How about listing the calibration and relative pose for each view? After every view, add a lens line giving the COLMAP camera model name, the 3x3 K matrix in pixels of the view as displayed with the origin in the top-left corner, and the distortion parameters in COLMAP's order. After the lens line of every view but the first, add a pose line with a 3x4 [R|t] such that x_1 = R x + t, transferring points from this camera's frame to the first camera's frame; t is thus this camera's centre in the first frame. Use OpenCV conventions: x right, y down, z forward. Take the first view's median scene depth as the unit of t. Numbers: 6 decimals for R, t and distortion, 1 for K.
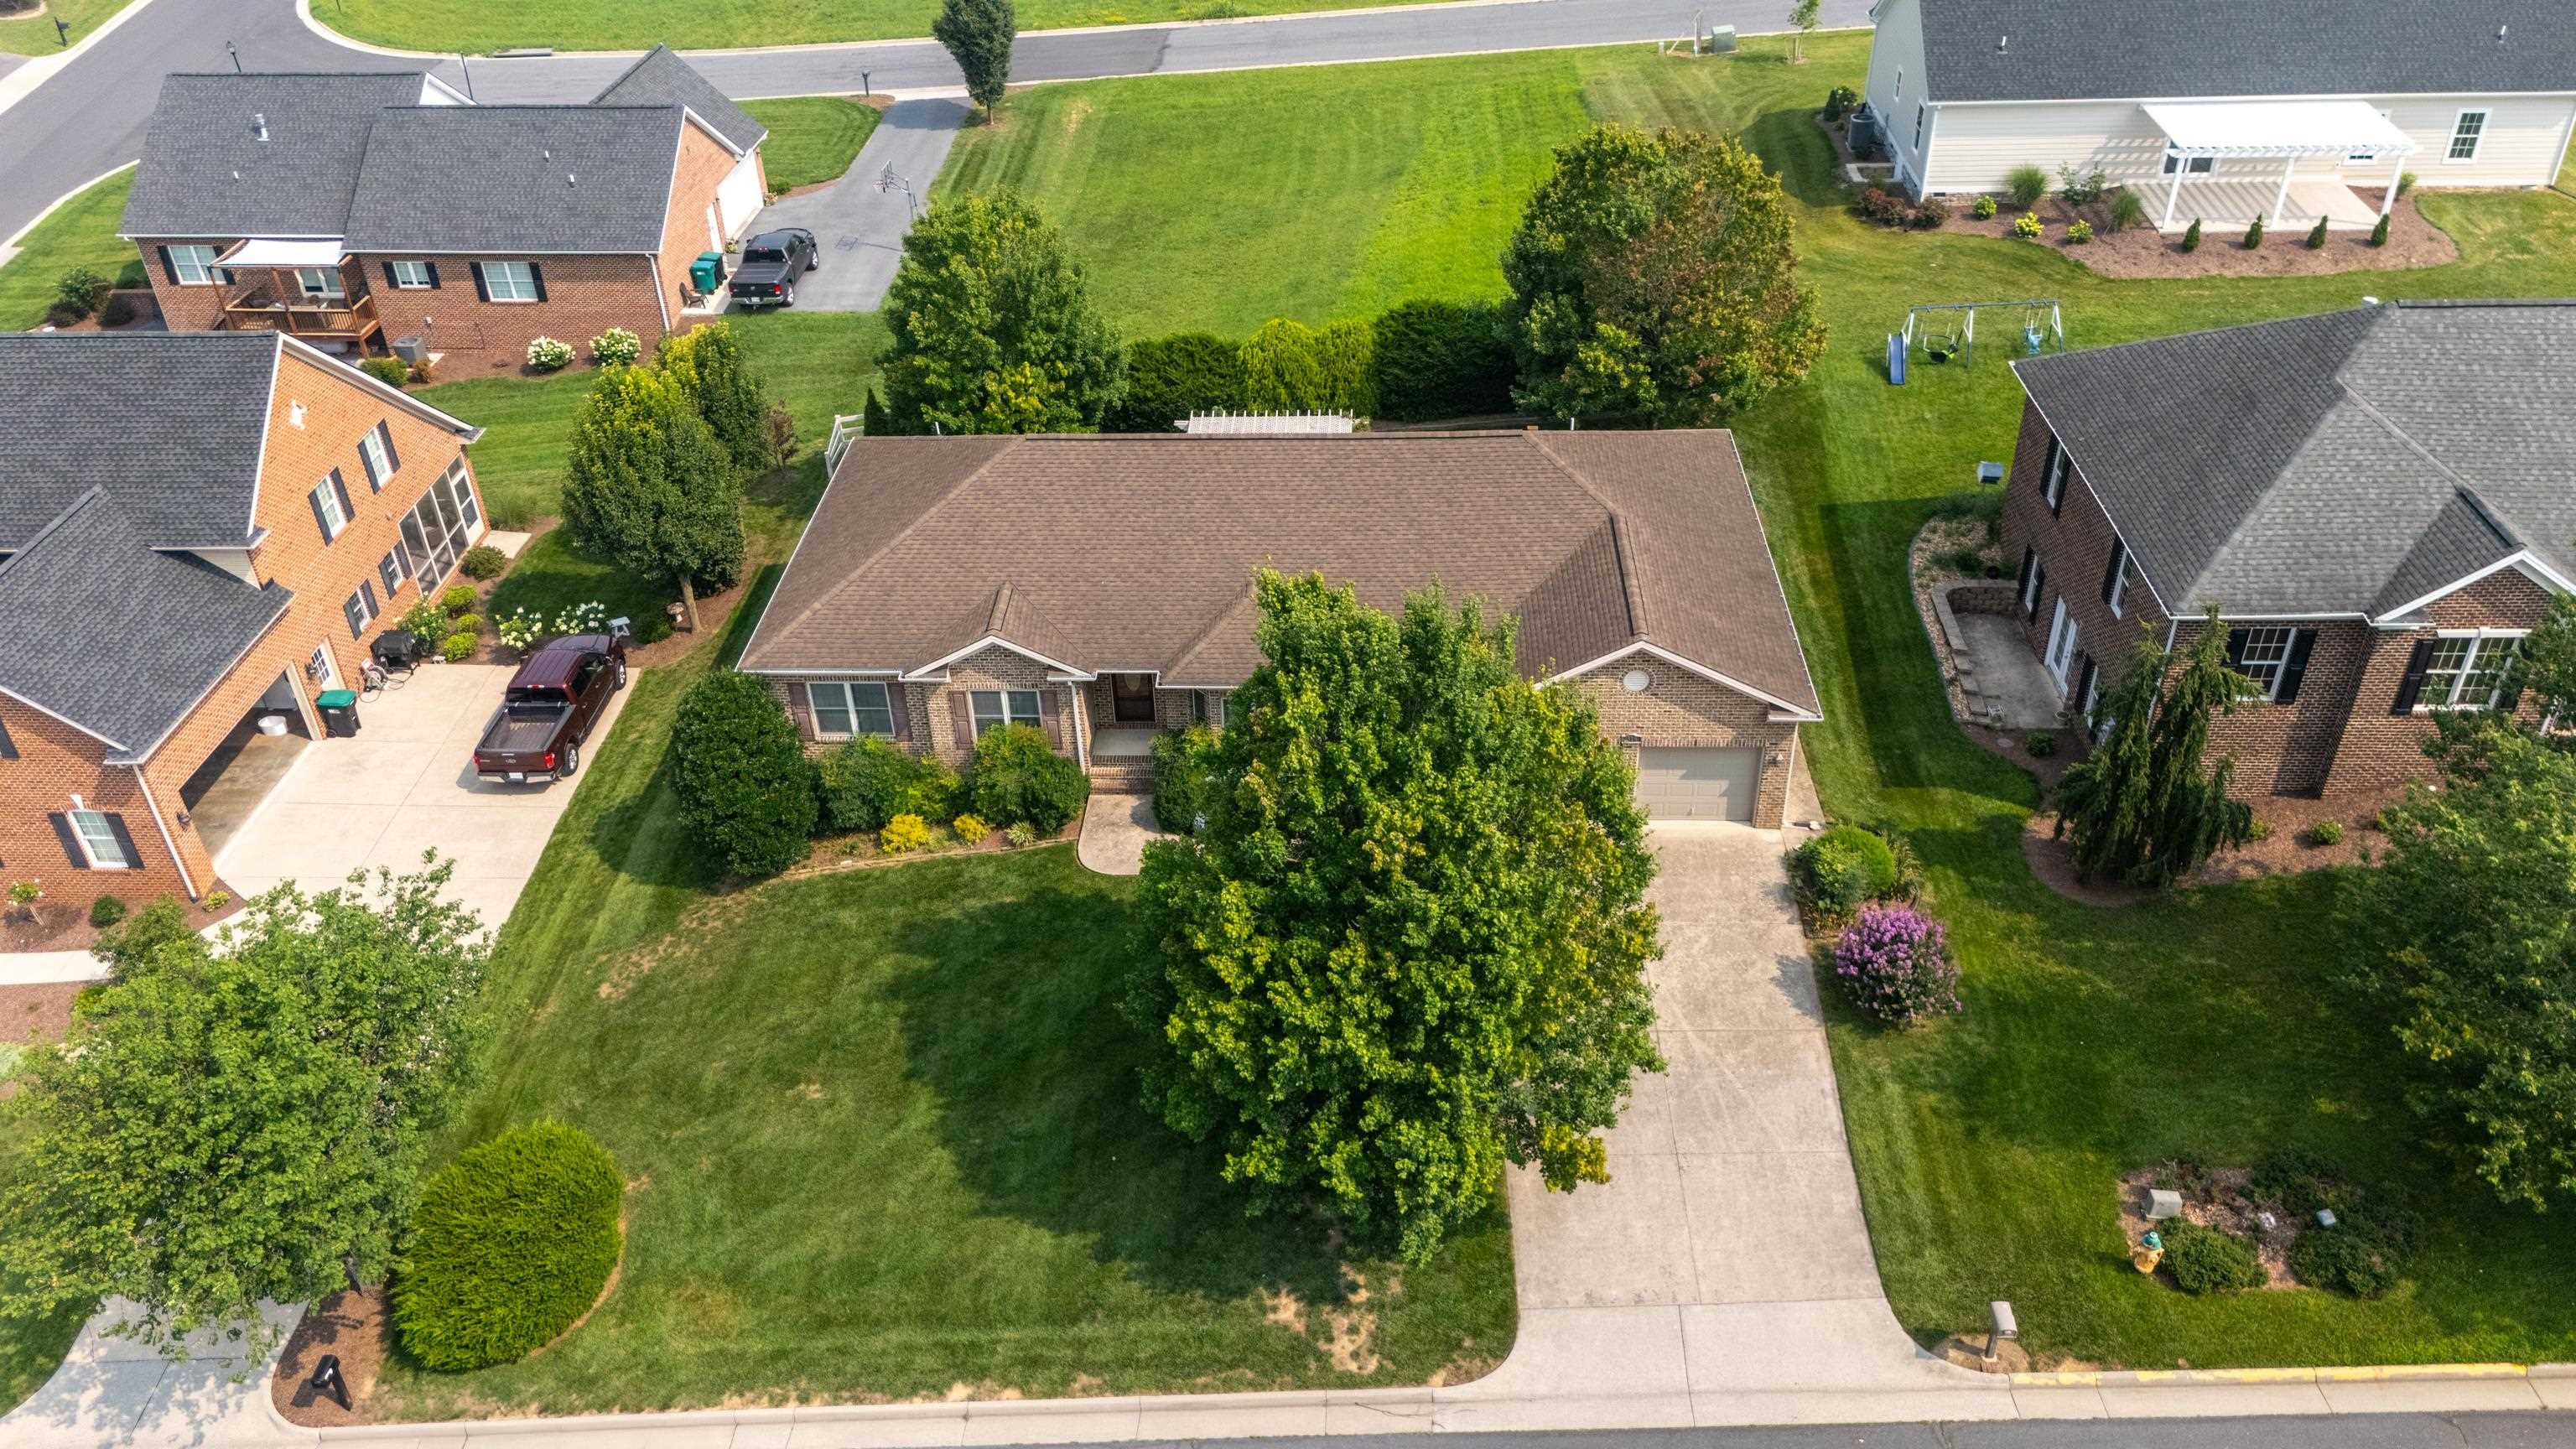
lens RADIAL K [[1914.1, 0, 1285.9], [0, 1914.1, 735.4], [0, 0, 1]] dist [0.064997, -0.066017]
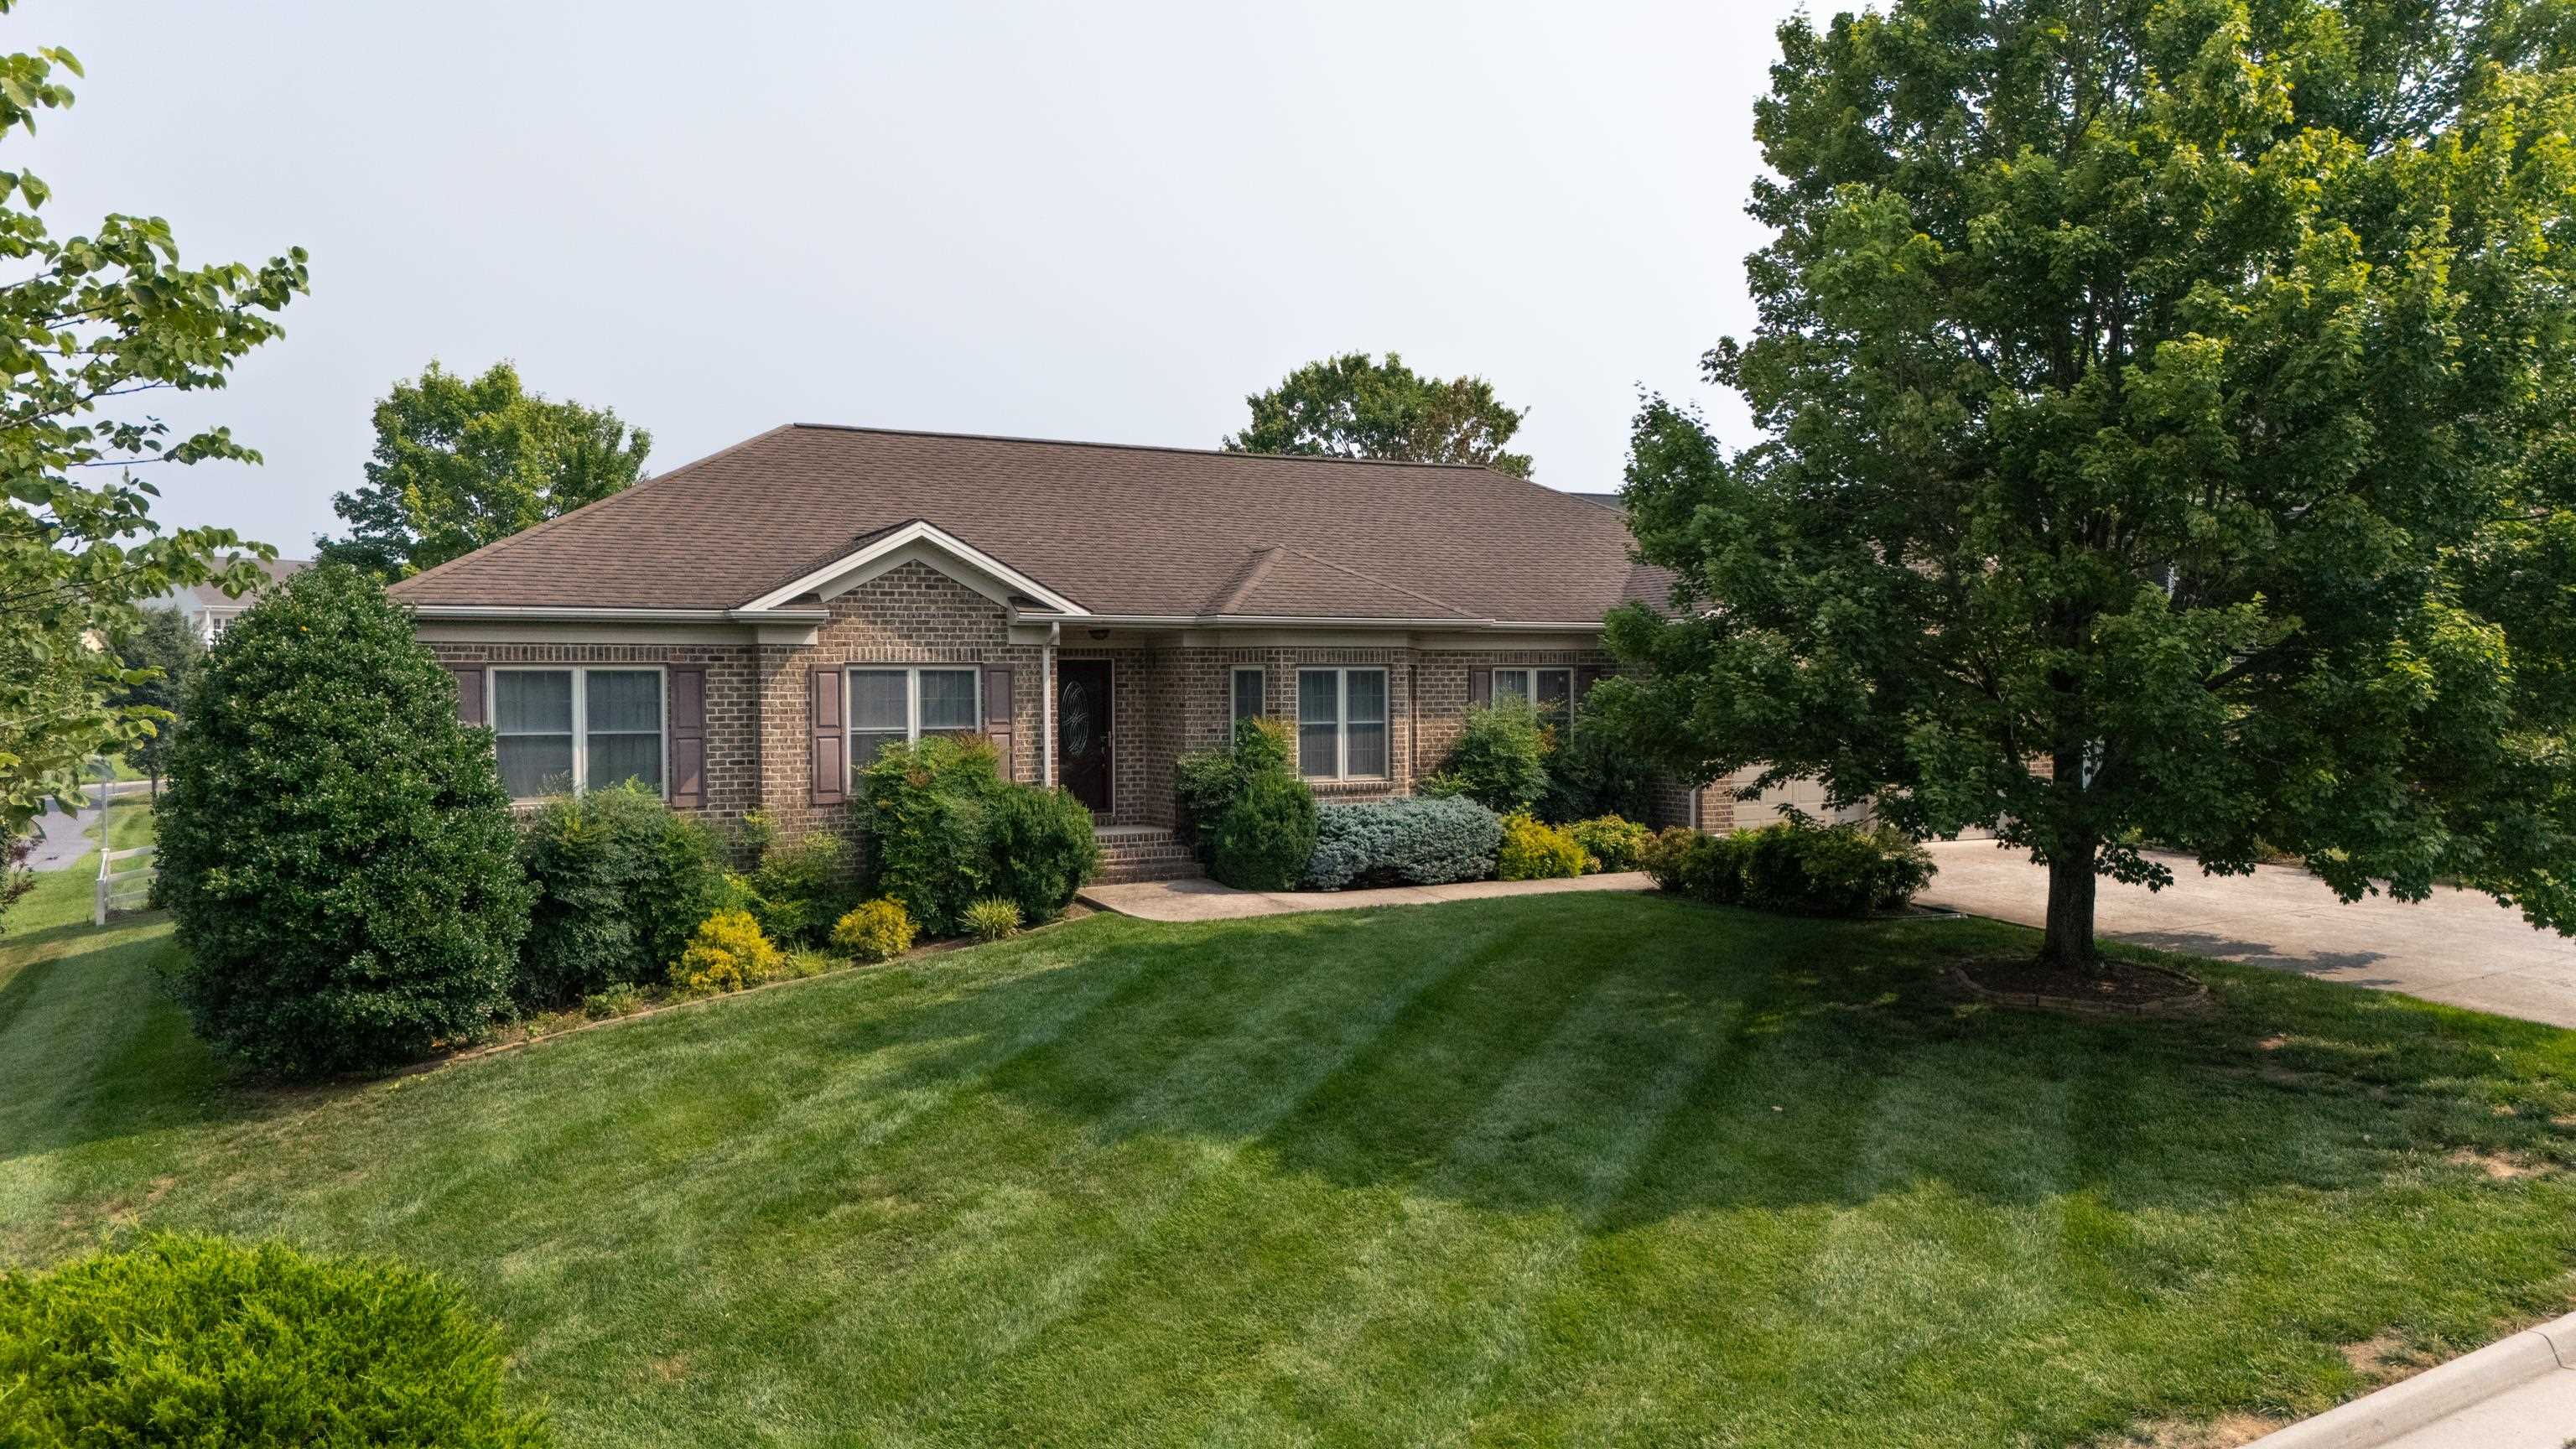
lens RADIAL K [[1897.8, 0, 1290.2], [0, 1897.8, 736.5], [0, 0, 1]] dist [0.067898, -0.067184]
pose [[0.860155, 0.011307, 0.509907, -0.322565], [0.275816, 0.830644, -0.483690, 0.269658], [-0.429020, 0.556689, 0.711364, 0.597240]]
